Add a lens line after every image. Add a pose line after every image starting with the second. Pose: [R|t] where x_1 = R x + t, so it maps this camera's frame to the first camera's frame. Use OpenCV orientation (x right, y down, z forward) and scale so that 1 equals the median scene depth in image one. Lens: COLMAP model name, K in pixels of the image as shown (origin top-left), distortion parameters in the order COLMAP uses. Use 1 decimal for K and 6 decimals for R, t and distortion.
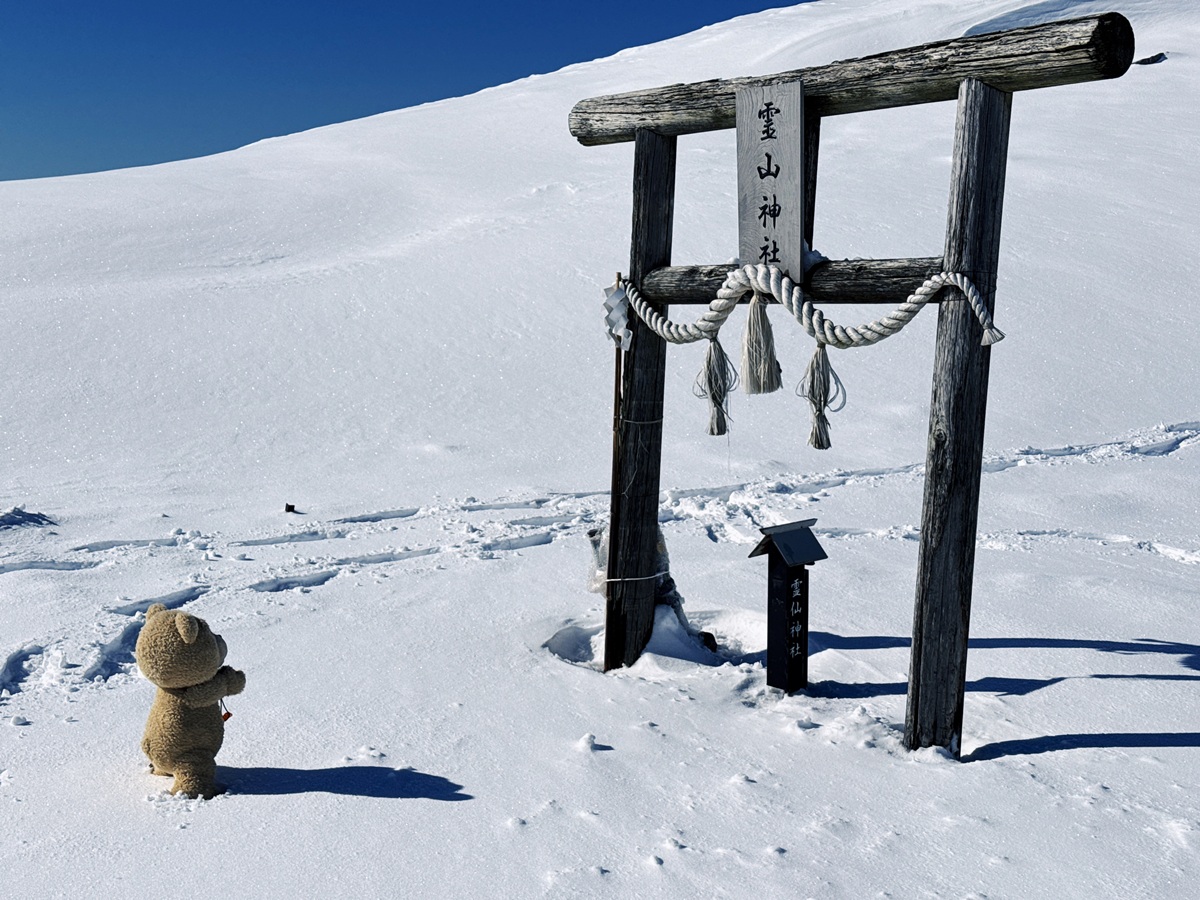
lens RADIAL K [[1651.0, 0, 598.3], [0, 1651.0, 452.8], [0, 0, 1]] dist [0.129414, 0.000000]
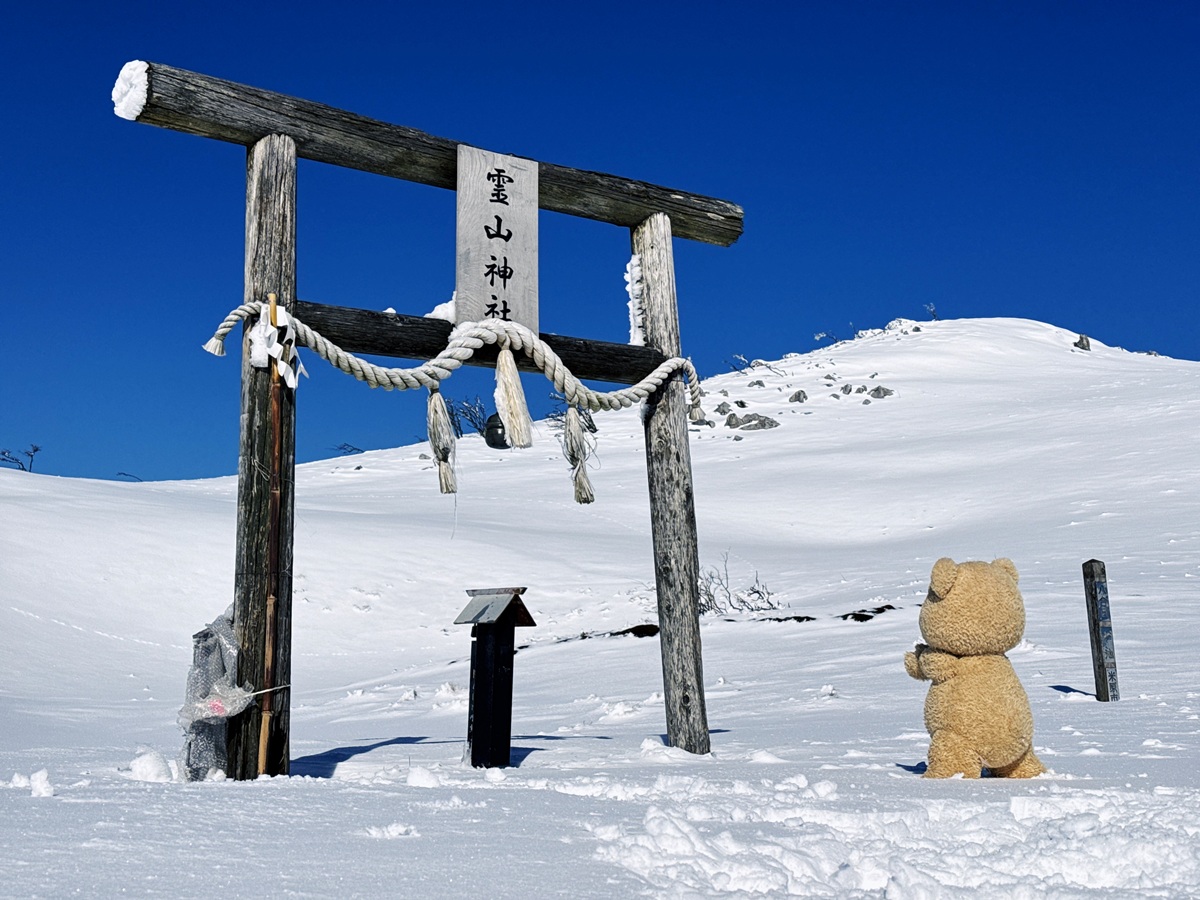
lens RADIAL K [[1651.0, 0, 607.6], [0, 1651.0, 439.6], [0, 0, 1]] dist [0.129414, 0.000000]
pose [[-0.061082, 0.156291, 0.985820, -0.878832], [0.126770, 0.980881, -0.147654, 0.111550], [-0.990050, 0.115953, -0.079728, 1.031505]]
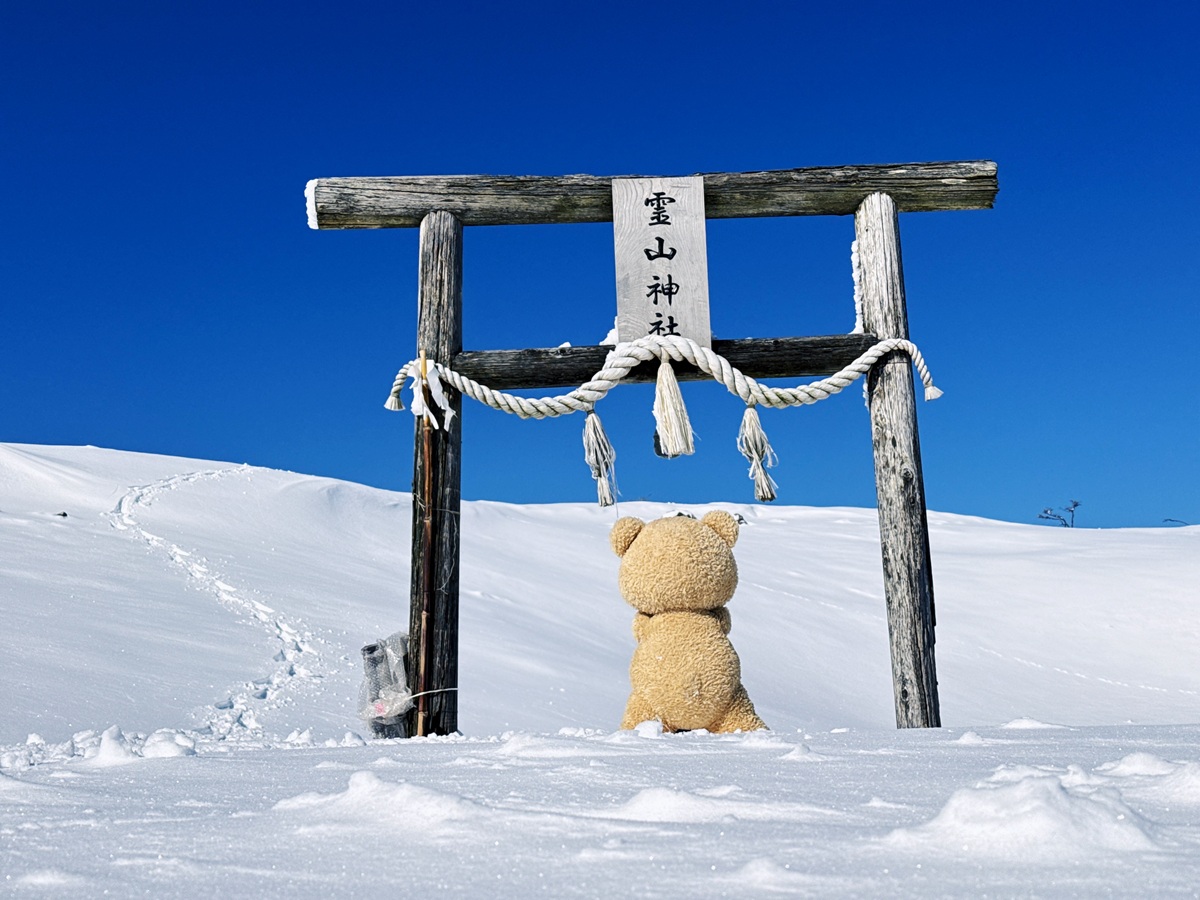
lens RADIAL K [[1651.0, 0, 599.6], [0, 1651.0, 457.1], [0, 0, 1]] dist [0.129414, 0.000000]
pose [[0.560691, 0.142376, 0.815693, -0.762350], [0.123567, 0.959688, -0.252447, 0.216739], [-0.818753, 0.242337, 0.520496, 0.515713]]
